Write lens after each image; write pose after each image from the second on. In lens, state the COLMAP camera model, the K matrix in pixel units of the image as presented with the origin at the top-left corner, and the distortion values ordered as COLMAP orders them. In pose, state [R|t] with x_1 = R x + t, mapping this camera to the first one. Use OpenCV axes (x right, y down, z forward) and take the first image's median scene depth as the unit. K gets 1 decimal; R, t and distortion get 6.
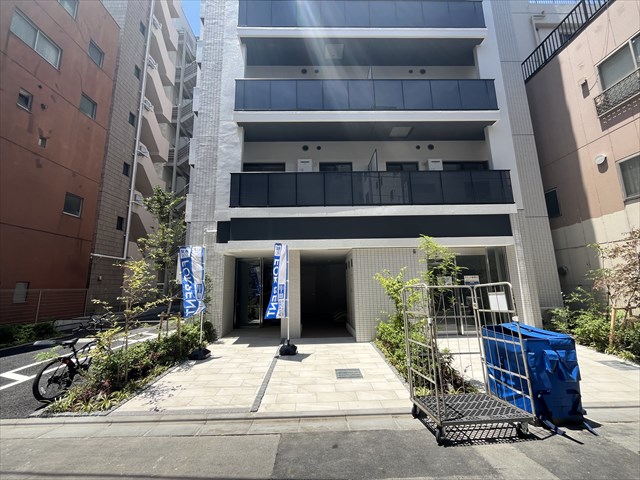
lens RADIAL K [[260.7, 0, 319.4], [0, 260.7, 239.9], [0, 0, 1]] dist [-0.002499, -0.000238]
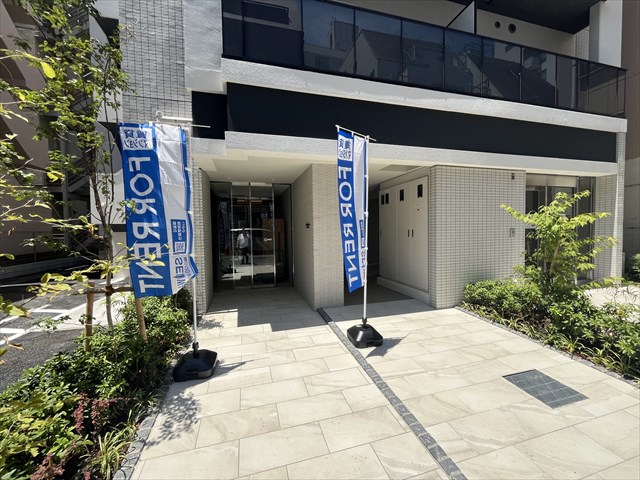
lens RADIAL K [[260.7, 0, 317.4], [0, 260.7, 239.9], [0, 0, 1]] dist [-0.002499, -0.000238]
pose [[0.969558, -0.004614, 0.244820, -0.257752], [-0.044640, 0.979737, 0.195251, 0.084734], [-0.240760, -0.200236, 0.949705, 0.390822]]
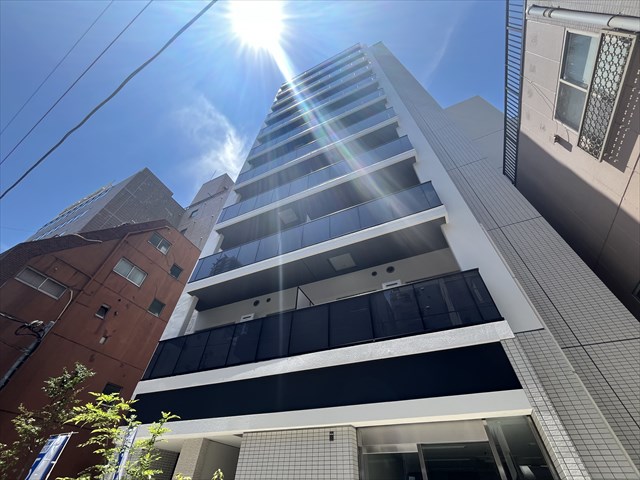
lens RADIAL K [[260.7, 0, 321.6], [0, 260.7, 241.5], [0, 0, 1]] dist [-0.002499, -0.000238]
pose [[0.898099, -0.282429, -0.337125, 0.571172], [0.031822, 0.806272, -0.590688, 0.032099], [0.438642, 0.519768, 0.733099, 0.317136]]
